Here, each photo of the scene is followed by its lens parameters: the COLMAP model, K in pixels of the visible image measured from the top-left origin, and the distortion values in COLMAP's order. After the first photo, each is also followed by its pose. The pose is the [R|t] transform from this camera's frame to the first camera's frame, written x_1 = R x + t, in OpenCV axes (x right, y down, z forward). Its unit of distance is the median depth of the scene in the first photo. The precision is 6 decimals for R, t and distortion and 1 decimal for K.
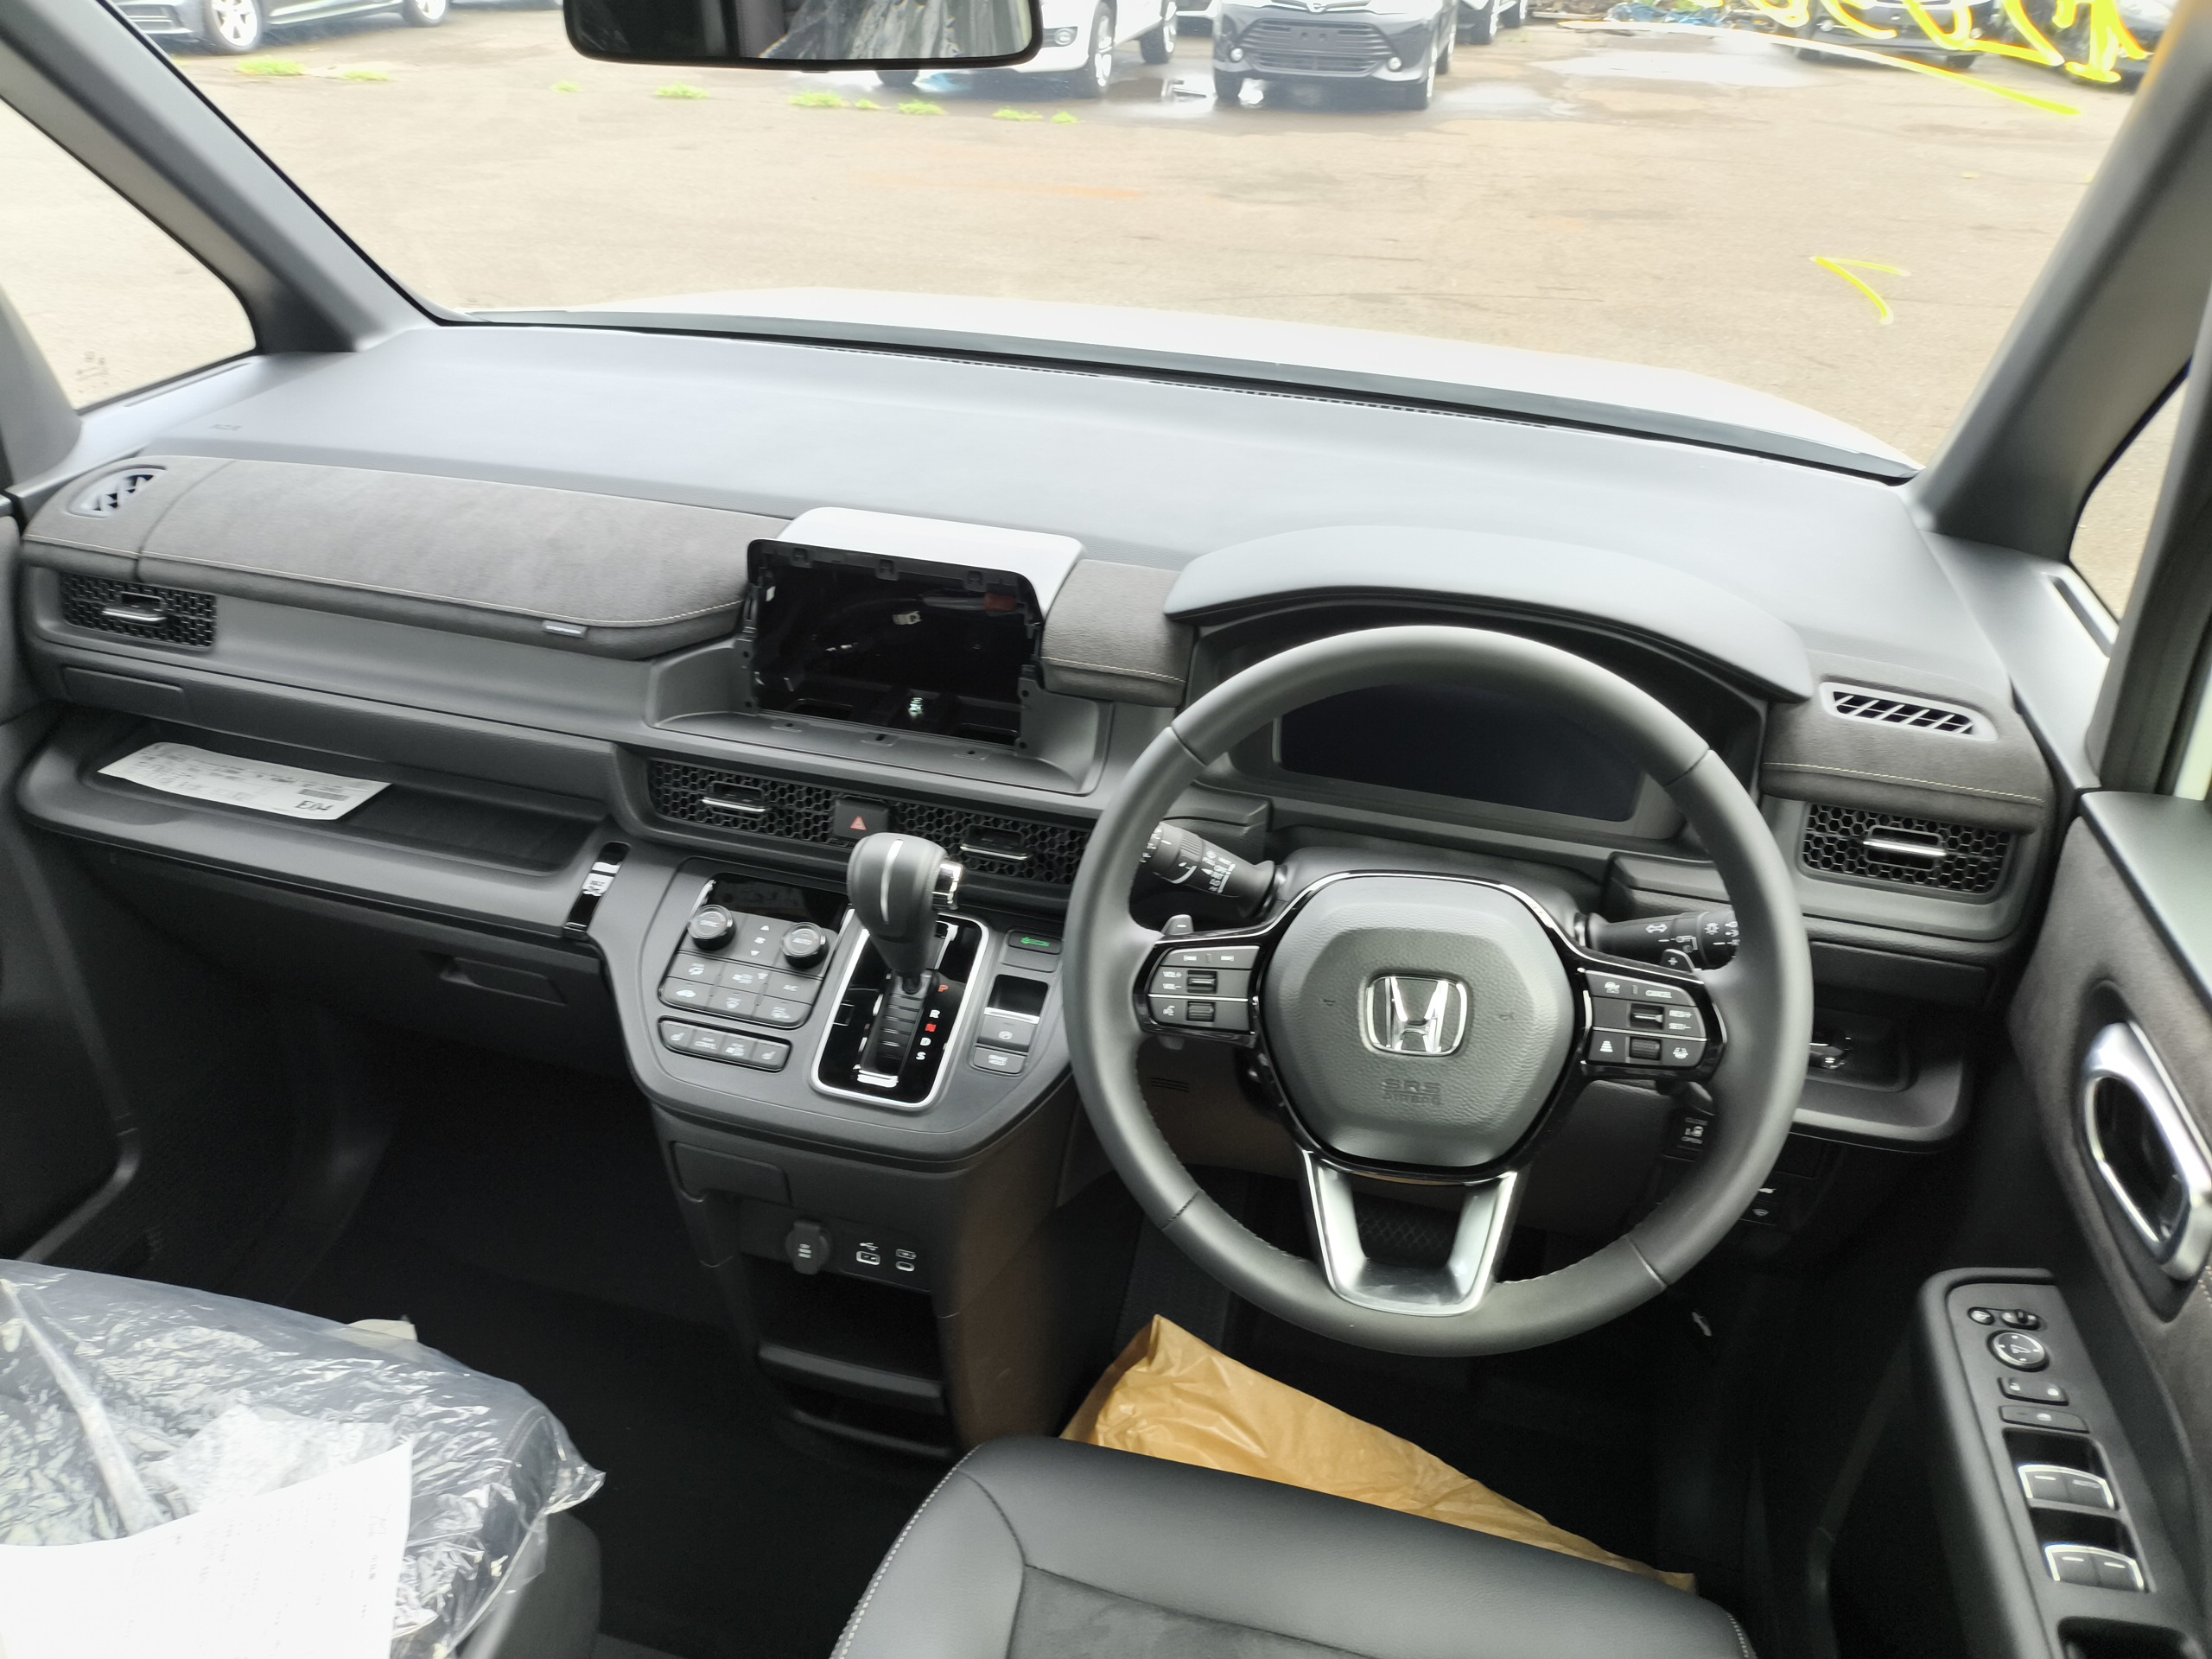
lens RADIAL K [[1647.8, 0, 1062.5], [0, 1647.8, 826.5], [0, 0, 1]] dist [0.025186, -0.032898]
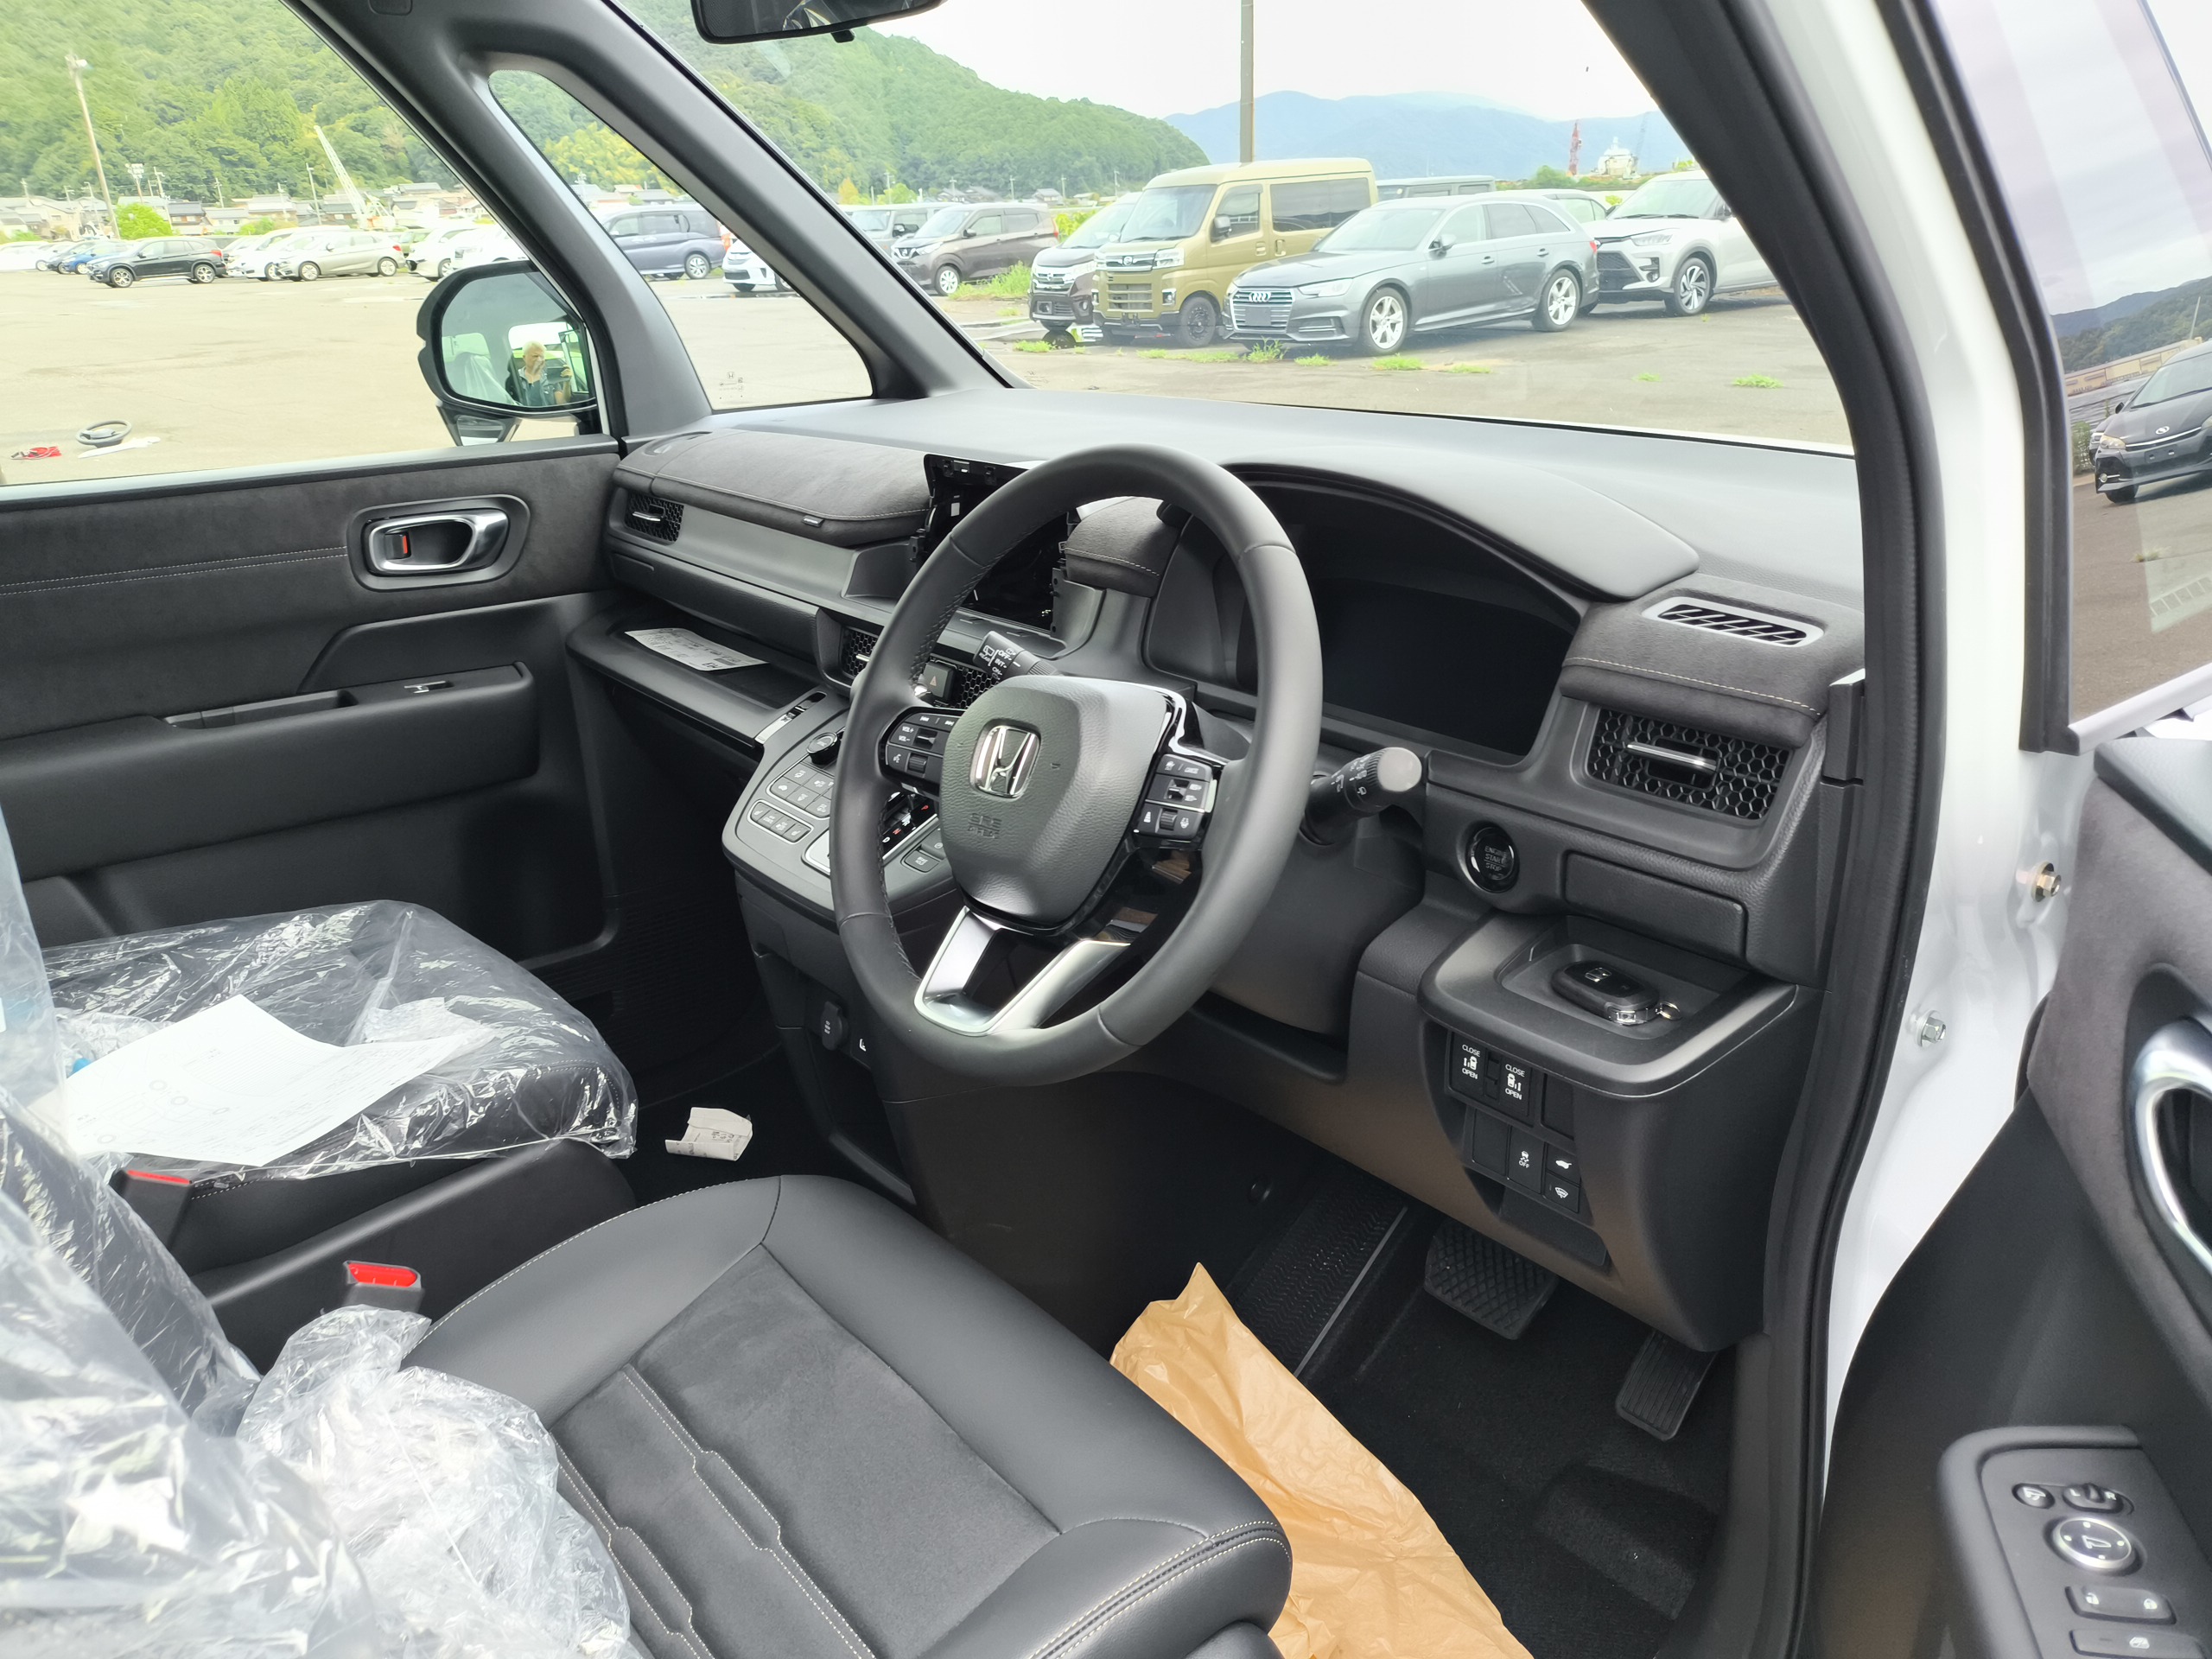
lens RADIAL K [[1647.8, 0, 1095.8], [0, 1647.8, 841.4], [0, 0, 1]] dist [0.025186, -0.032898]
pose [[0.805690, 0.158453, -0.570751, 0.660502], [-0.250371, 0.964349, -0.085707, 0.180091], [0.536823, 0.211953, 0.816638, 0.097596]]
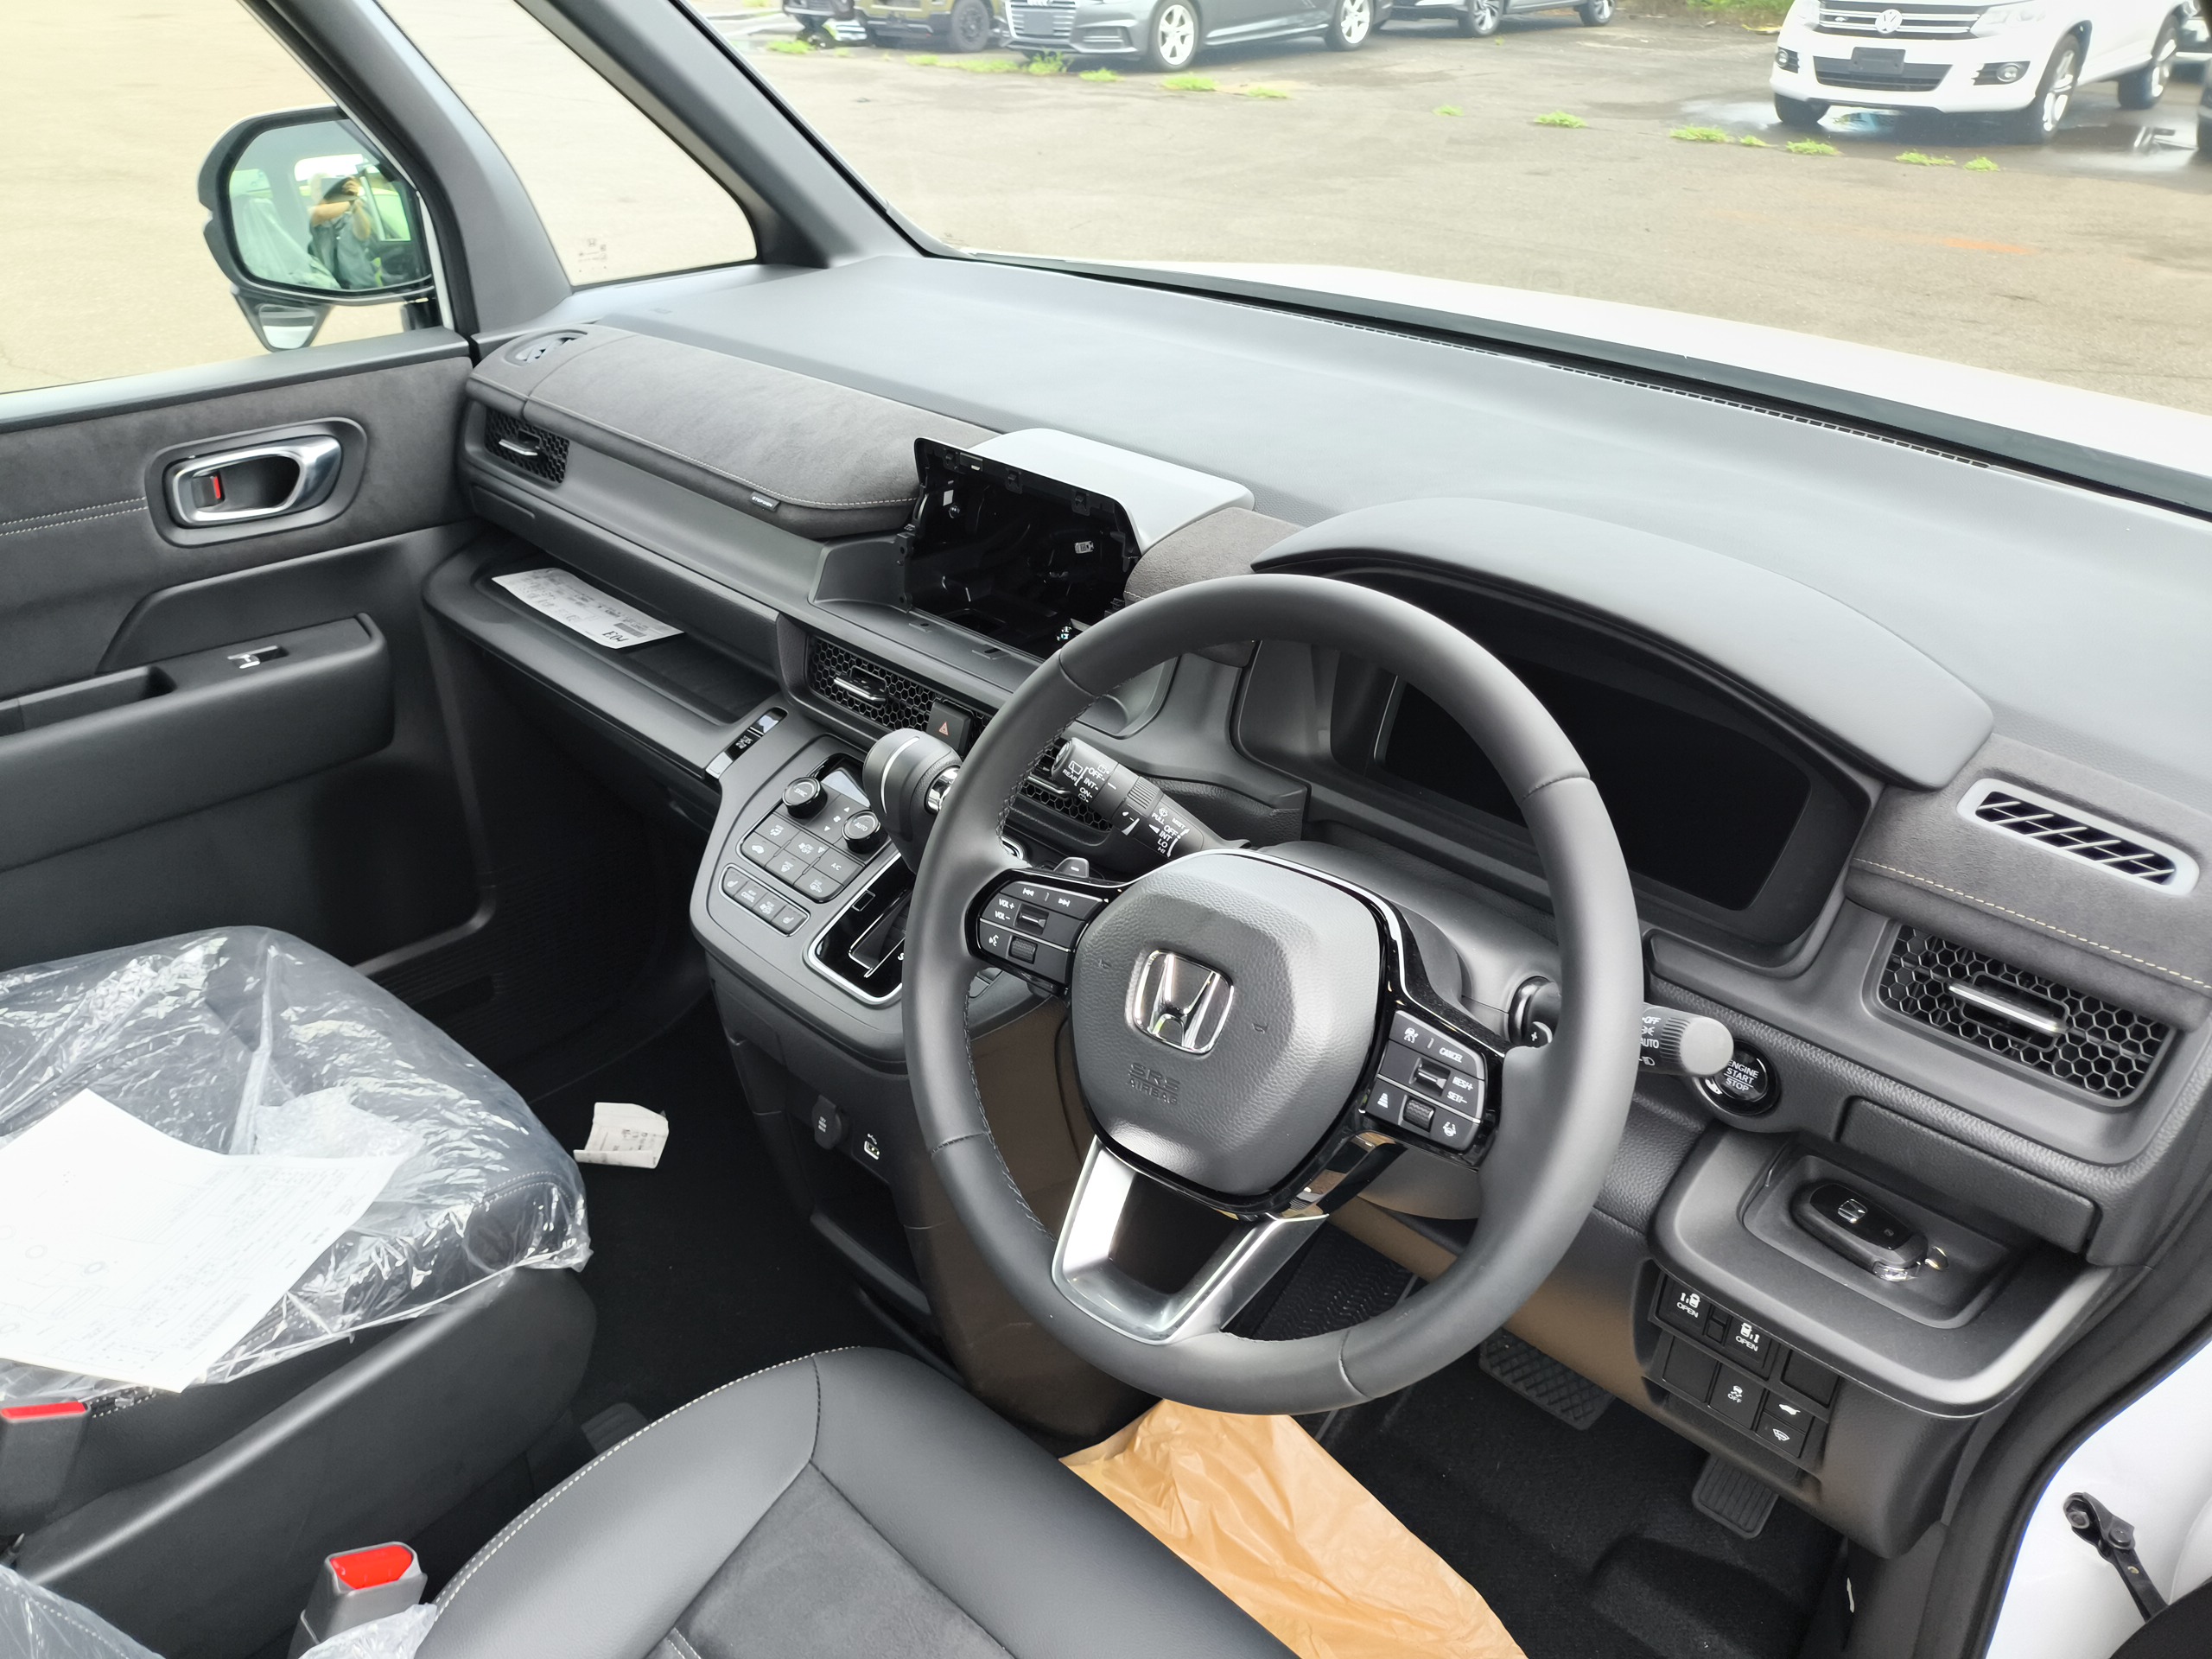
lens RADIAL K [[1647.8, 0, 1053.6], [0, 1647.8, 854.4], [0, 0, 1]] dist [0.025186, -0.032898]
pose [[0.868706, 0.230713, -0.438316, 0.382205], [-0.232698, 0.971260, 0.050048, 0.006877], [0.437266, 0.058518, 0.897426, 0.125199]]
